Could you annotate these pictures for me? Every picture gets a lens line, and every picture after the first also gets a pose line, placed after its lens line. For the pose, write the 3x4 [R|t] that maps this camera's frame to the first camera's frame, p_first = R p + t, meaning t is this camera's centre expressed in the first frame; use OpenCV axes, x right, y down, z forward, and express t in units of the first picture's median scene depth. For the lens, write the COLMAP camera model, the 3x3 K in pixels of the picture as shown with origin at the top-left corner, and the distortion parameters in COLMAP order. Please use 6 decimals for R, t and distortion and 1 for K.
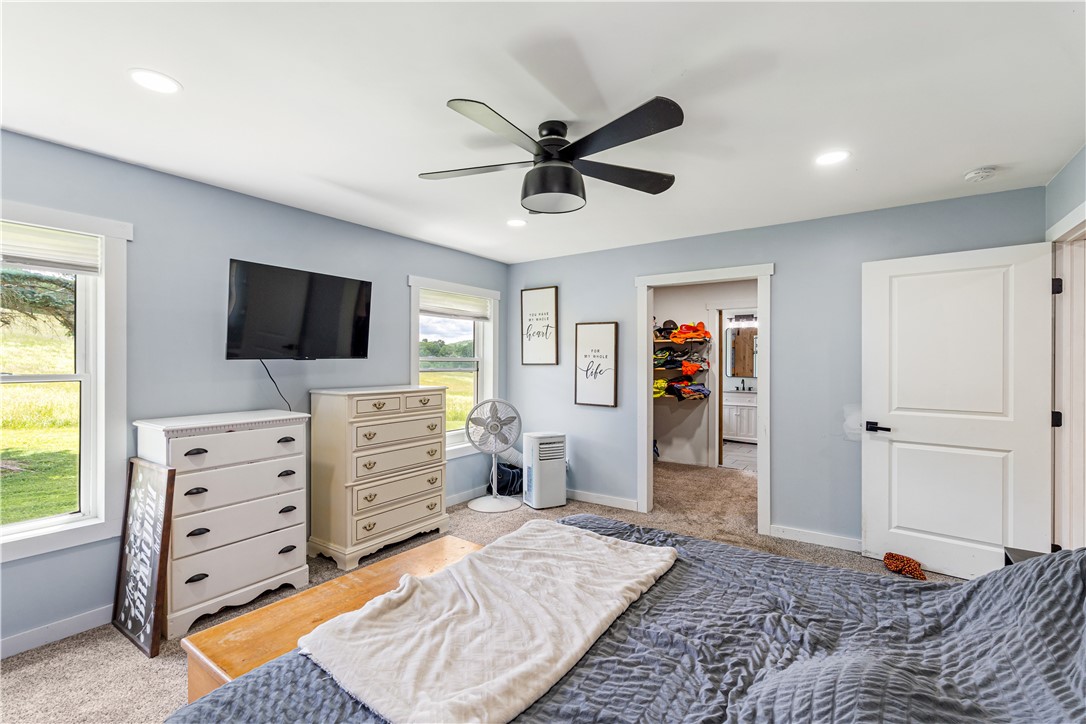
lens RADIAL K [[481.0, 0, 544.0], [0, 481.0, 362.5], [0, 0, 1]] dist [-0.001961, -0.000215]
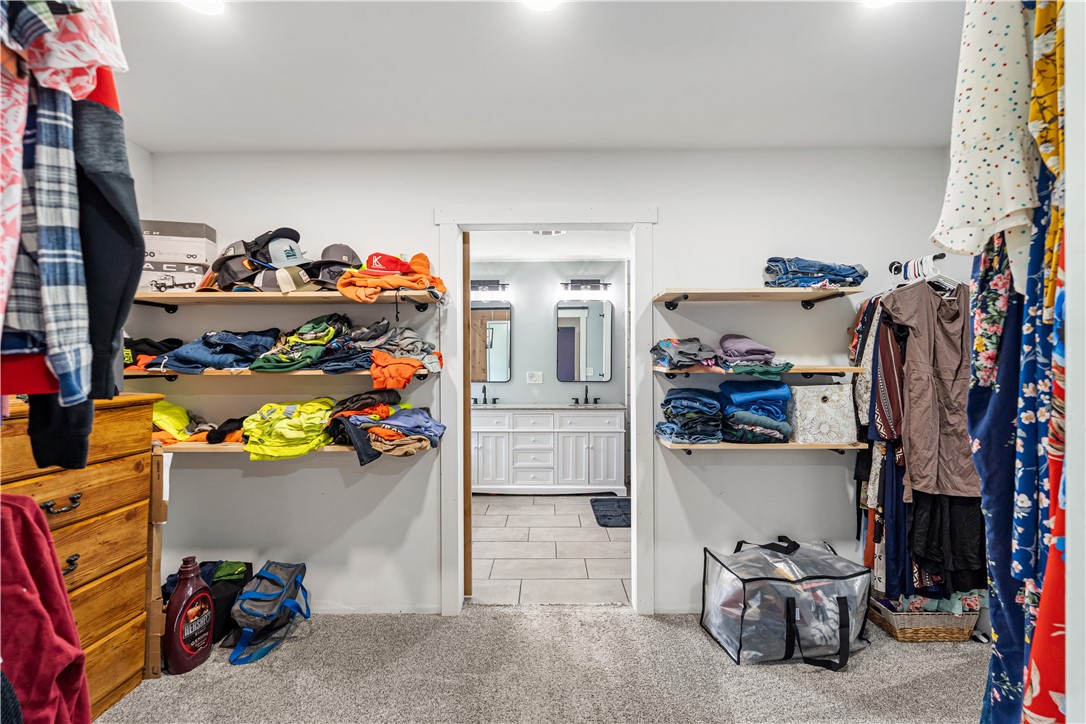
lens RADIAL K [[481.0, 0, 546.4], [0, 481.0, 361.4], [0, 0, 1]] dist [-0.001961, -0.000215]
pose [[0.831024, -0.005391, 0.556211, 0.190481], [0.005660, 0.999983, 0.001236, 0.005165], [-0.556208, 0.002121, 0.831040, 0.609945]]
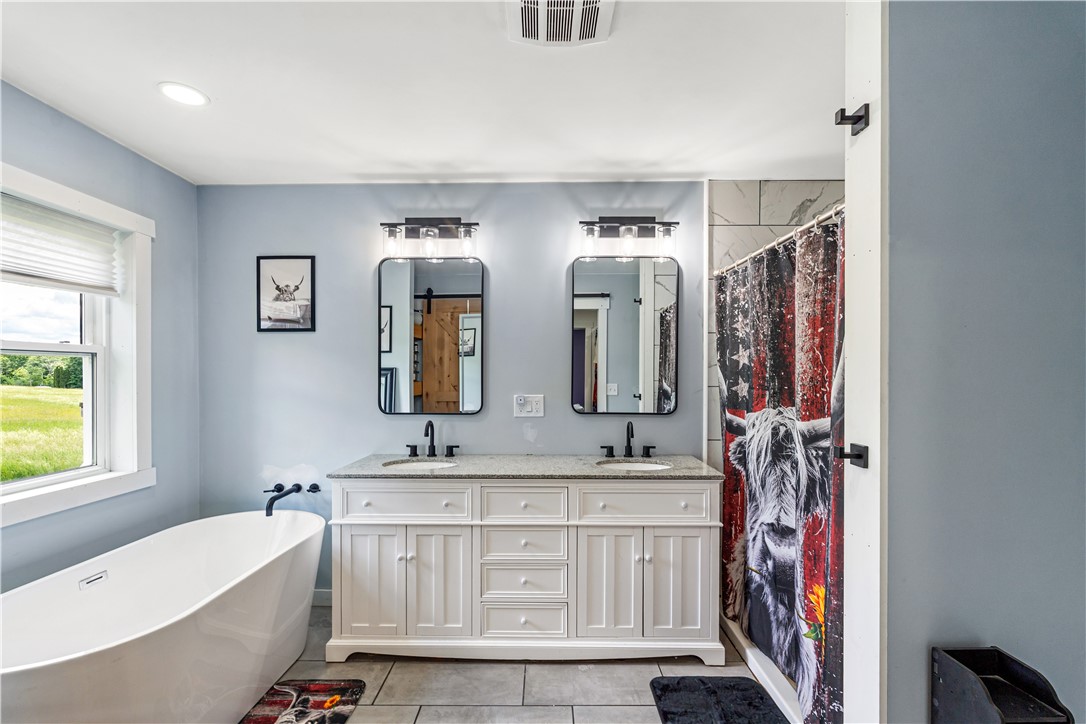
lens RADIAL K [[481.0, 0, 543.1], [0, 481.0, 371.7], [0, 0, 1]] dist [-0.001961, -0.000215]
pose [[0.833008, -0.001972, 0.553258, 0.411669], [0.004474, 0.999985, -0.003173, 0.004718], [-0.553243, 0.005119, 0.833004, 0.951114]]
